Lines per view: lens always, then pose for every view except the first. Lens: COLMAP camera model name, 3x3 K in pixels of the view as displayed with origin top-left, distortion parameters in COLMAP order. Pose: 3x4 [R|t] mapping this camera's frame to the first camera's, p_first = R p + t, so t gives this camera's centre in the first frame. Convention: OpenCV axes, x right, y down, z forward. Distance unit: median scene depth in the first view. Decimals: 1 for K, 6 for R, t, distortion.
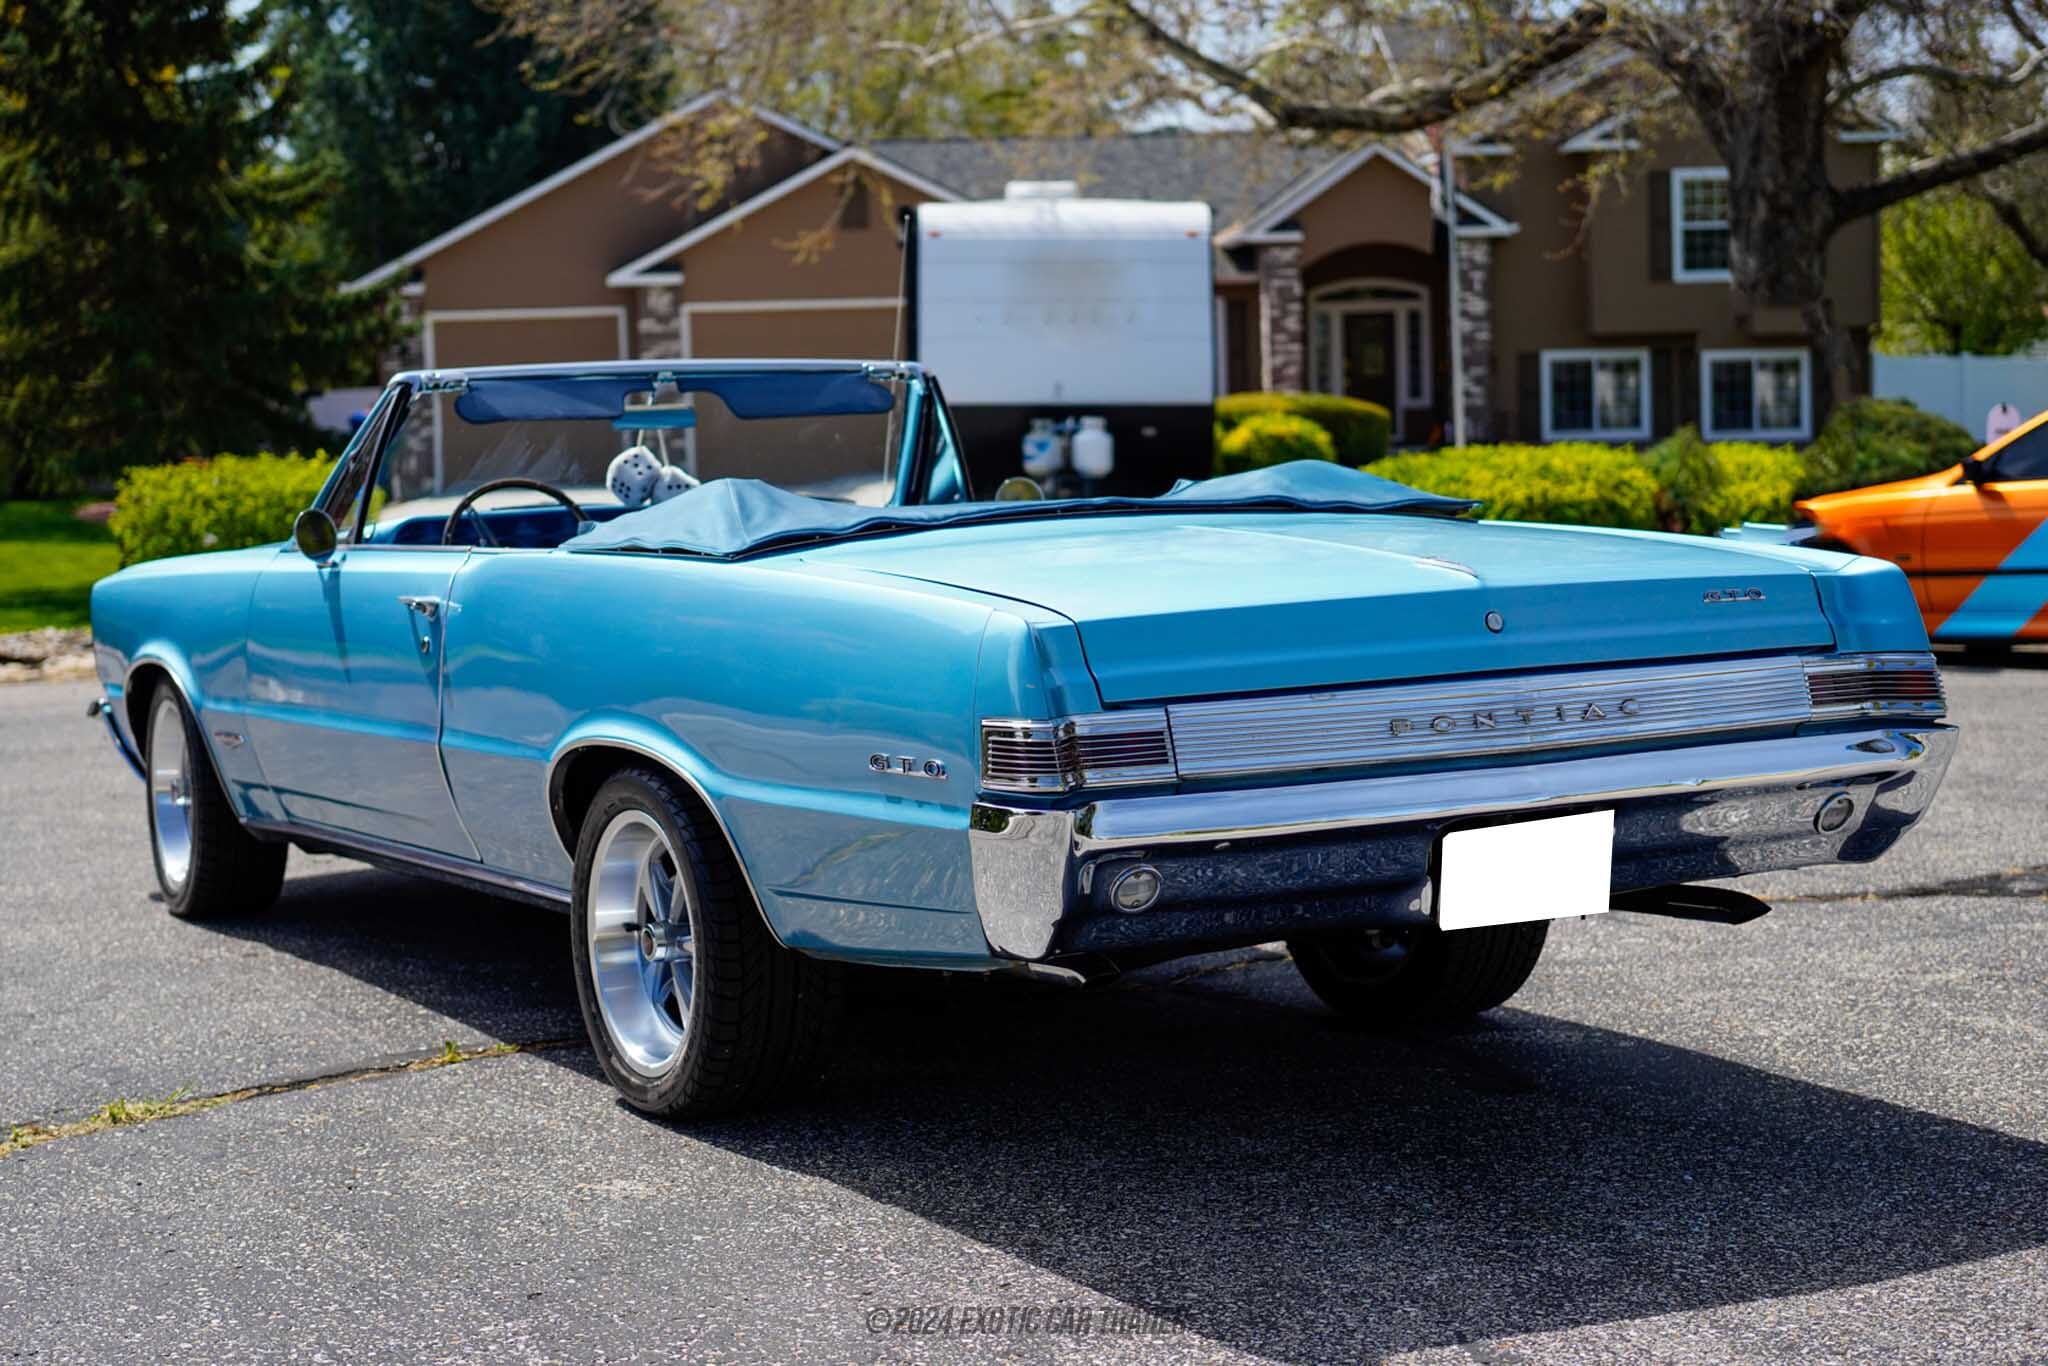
lens RADIAL K [[2899.6, 0, 1024.0], [0, 2899.6, 683.0], [0, 0, 1]] dist [0.211388, 0.012071]
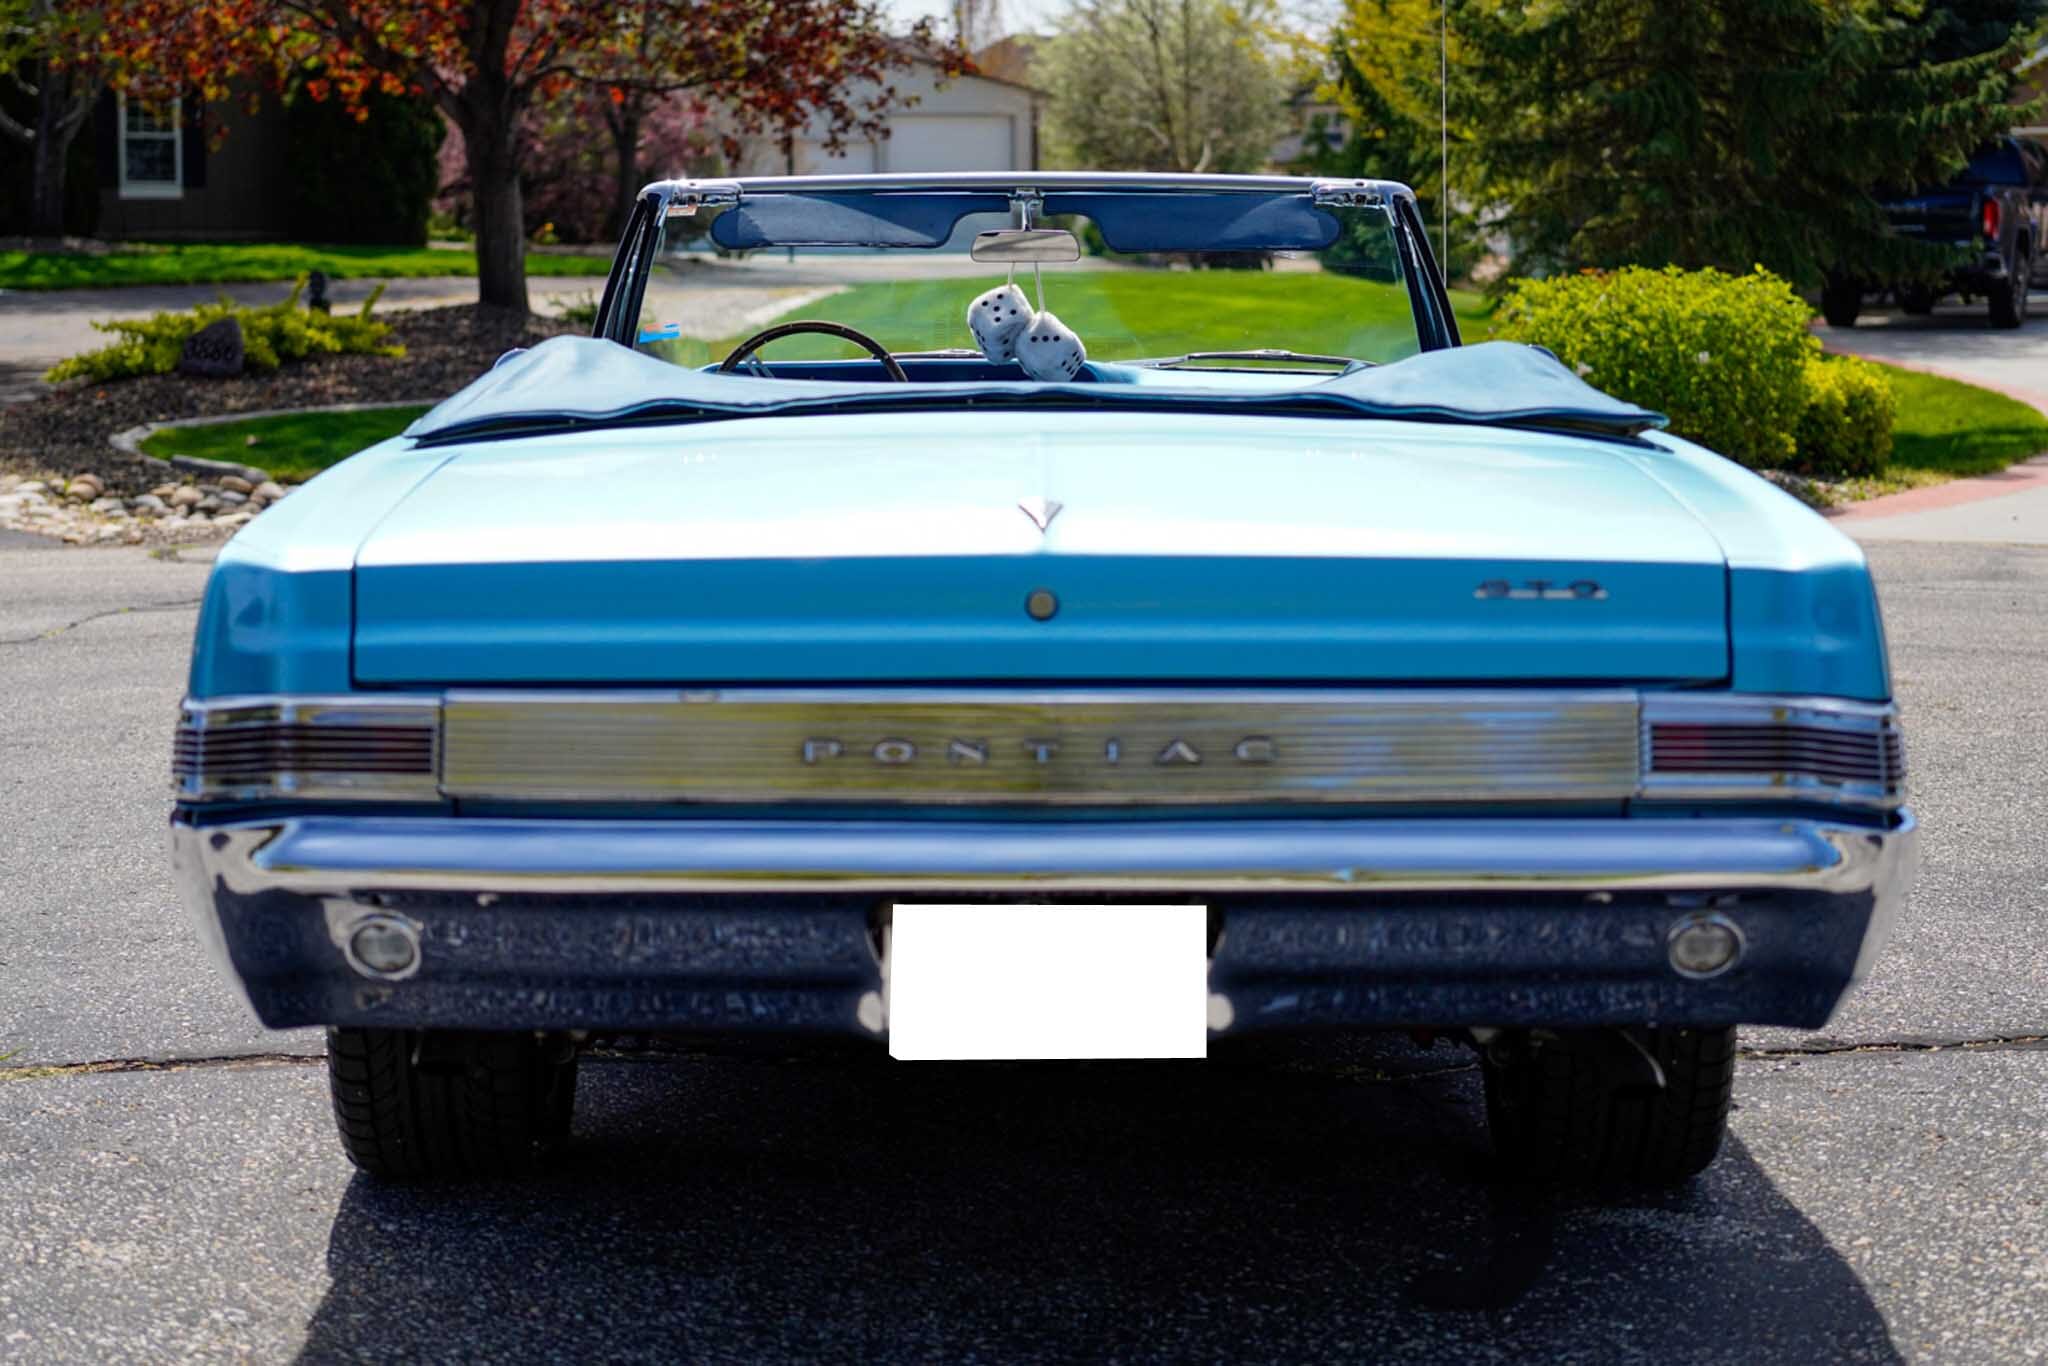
lens RADIAL K [[3807.9, 0, 1024.0], [0, 3807.9, 683.0], [0, 0, 1]] dist [-0.177638, -0.062870]
pose [[0.880125, 0.079174, -0.468093, 0.524539], [-0.064125, 0.996786, 0.048026, -0.041119], [0.470391, -0.012252, 0.882373, 0.225871]]
